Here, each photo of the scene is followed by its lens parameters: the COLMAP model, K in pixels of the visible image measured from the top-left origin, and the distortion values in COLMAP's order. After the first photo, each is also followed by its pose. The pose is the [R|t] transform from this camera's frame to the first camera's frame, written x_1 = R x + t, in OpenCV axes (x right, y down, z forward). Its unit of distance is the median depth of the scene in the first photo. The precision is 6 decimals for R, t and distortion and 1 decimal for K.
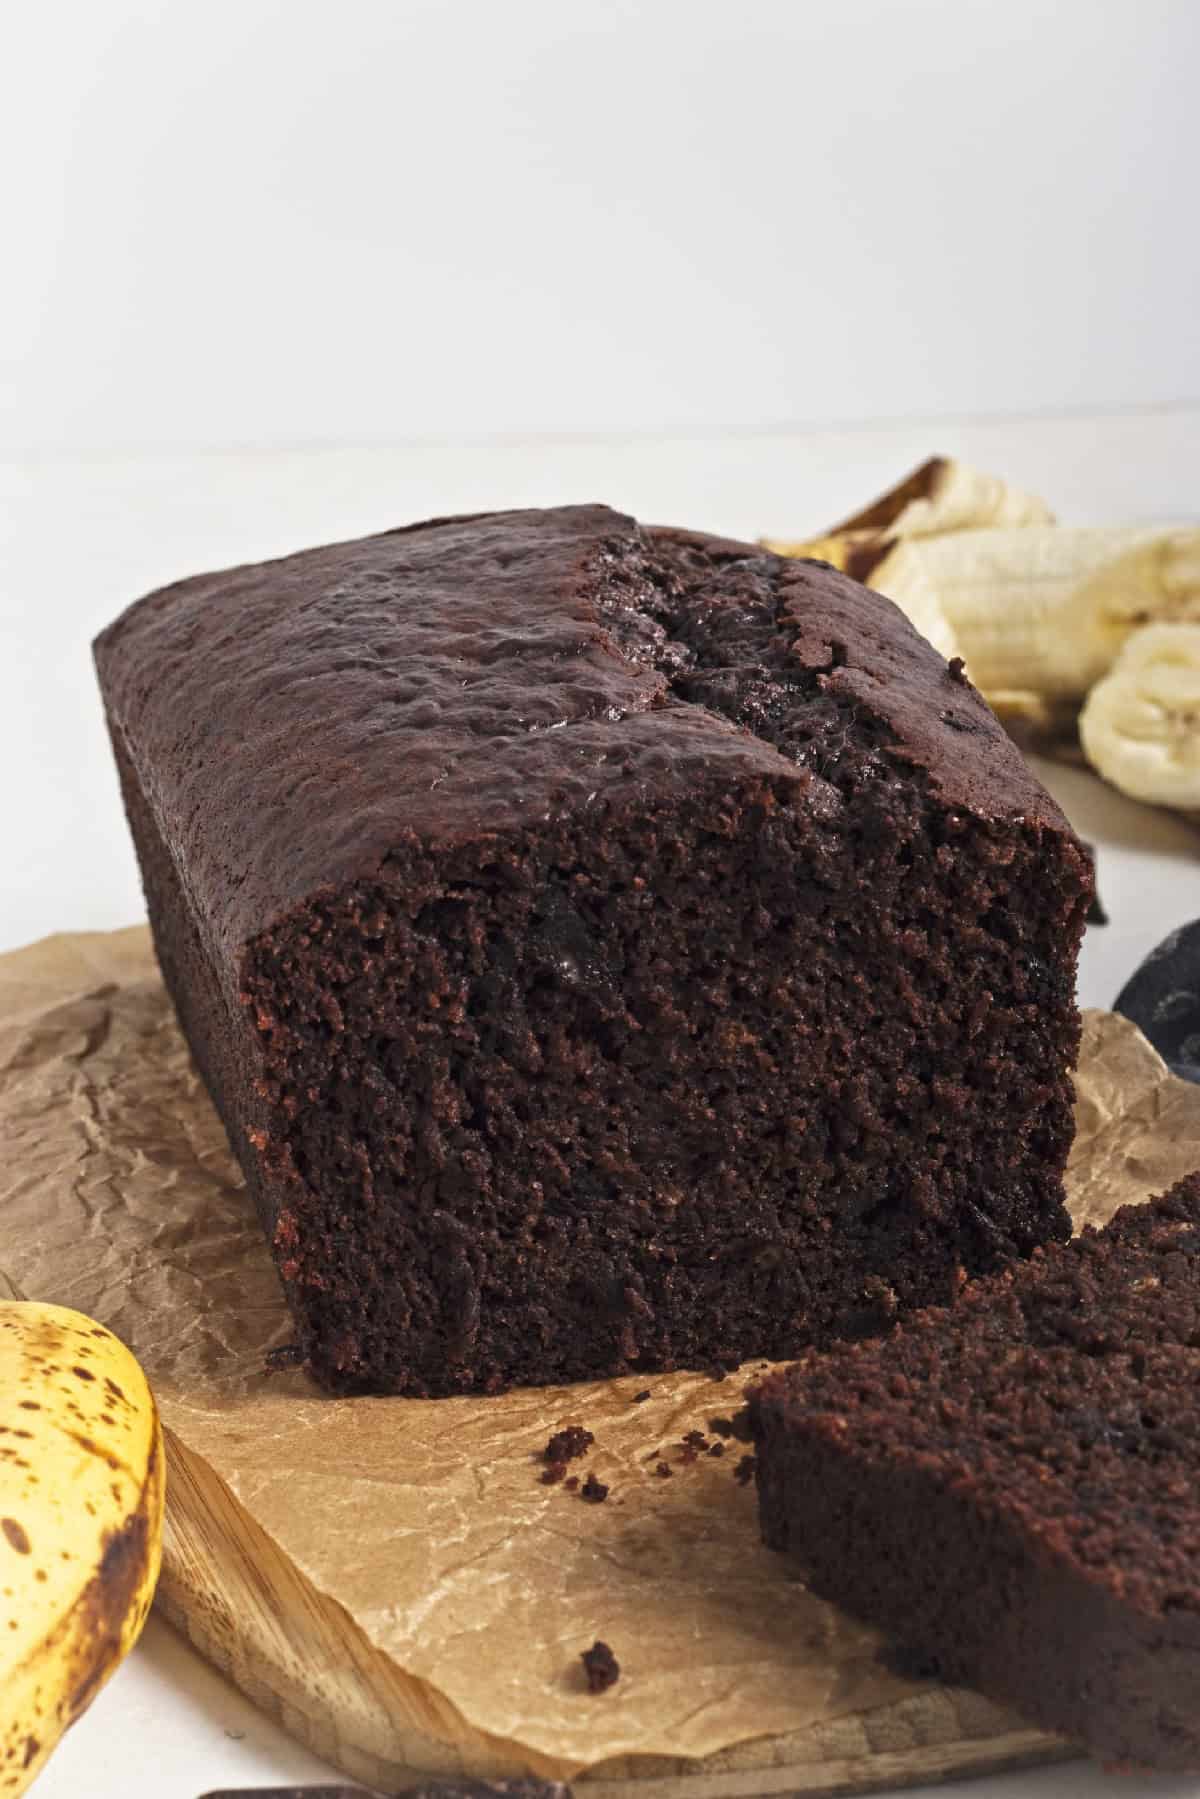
lens RADIAL K [[4541.2, 0, 600.0], [0, 4541.2, 899.5], [0, 0, 1]] dist [-0.027235, -0.074268]
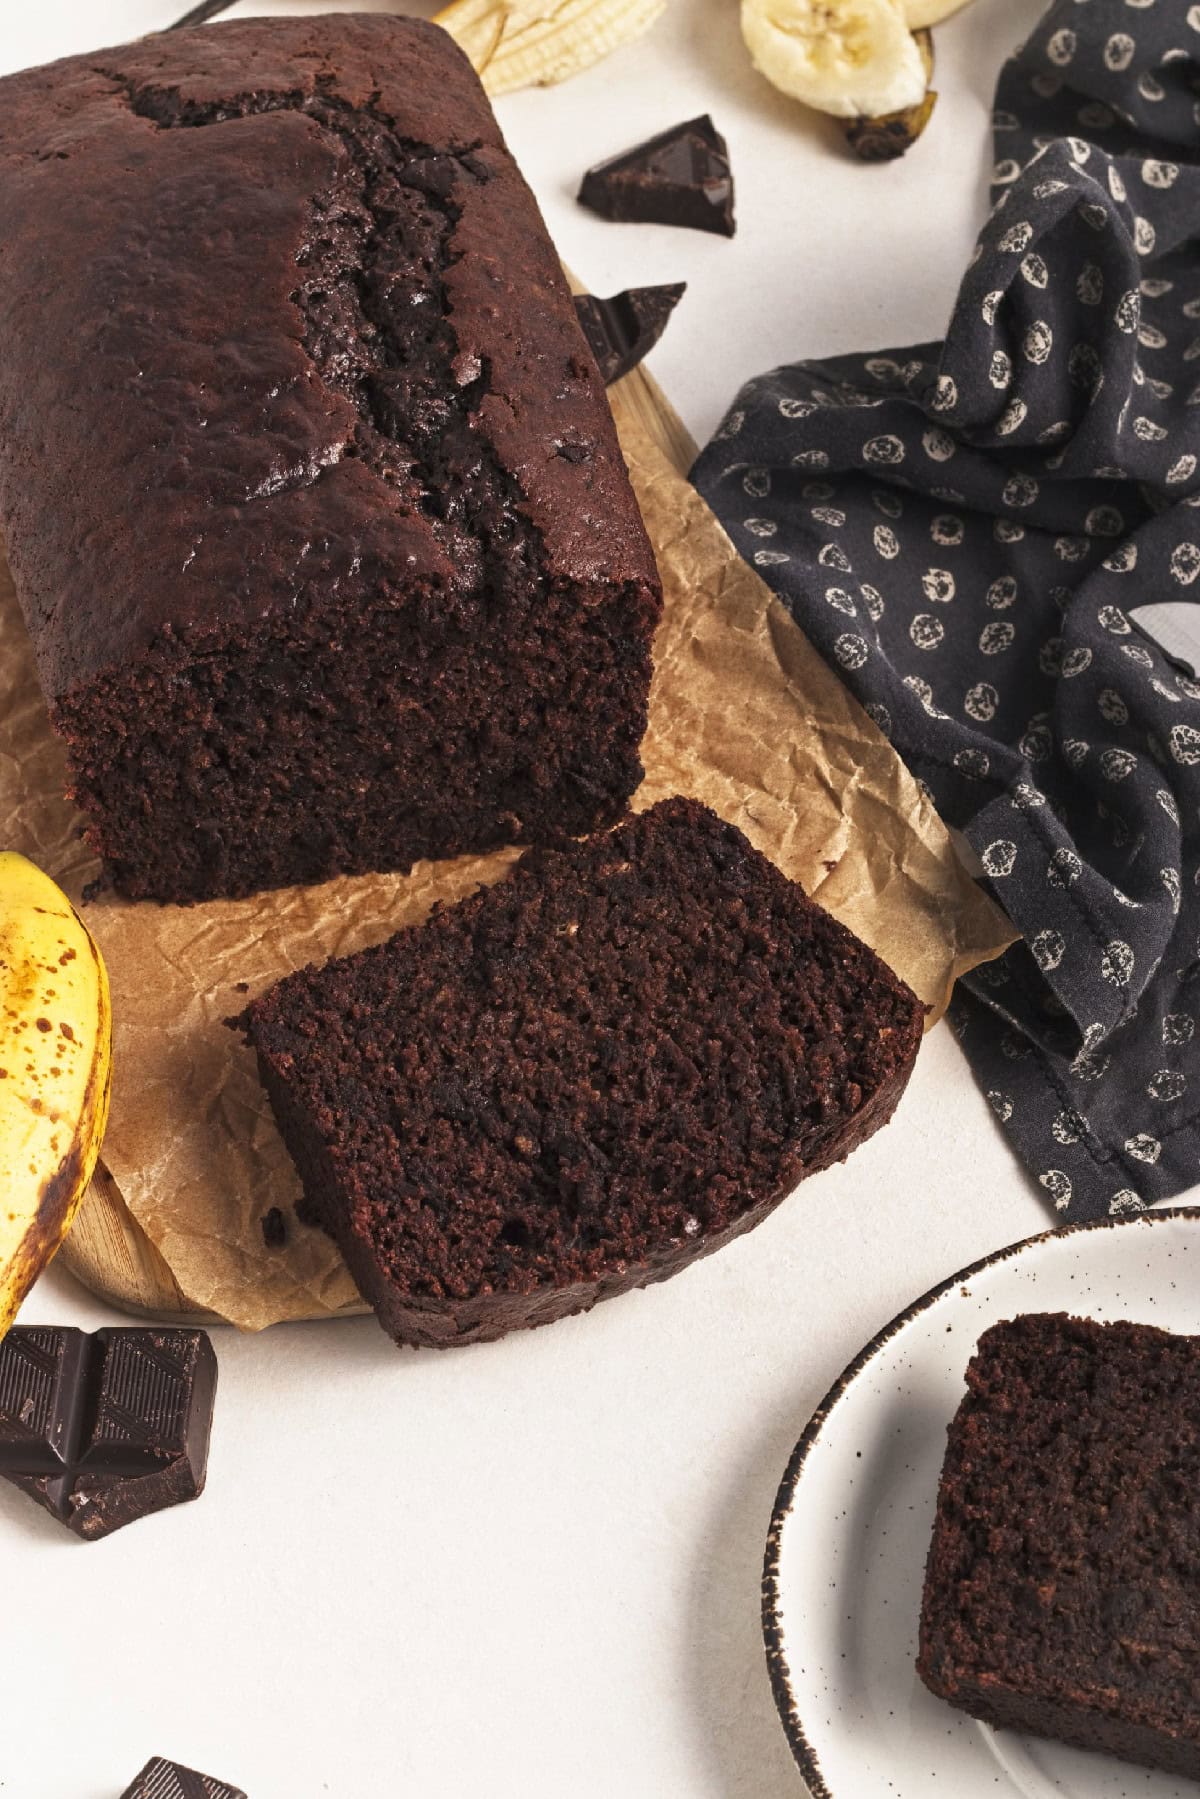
lens RADIAL K [[4541.2, 0, 600.0], [0, 4541.2, 899.5], [0, 0, 1]] dist [-0.027235, -0.074268]
pose [[0.999332, -0.001778, 0.036508, 0.038896], [-0.018057, 0.844413, 0.535389, -0.676439], [-0.031780, -0.535690, 0.843816, -0.229630]]
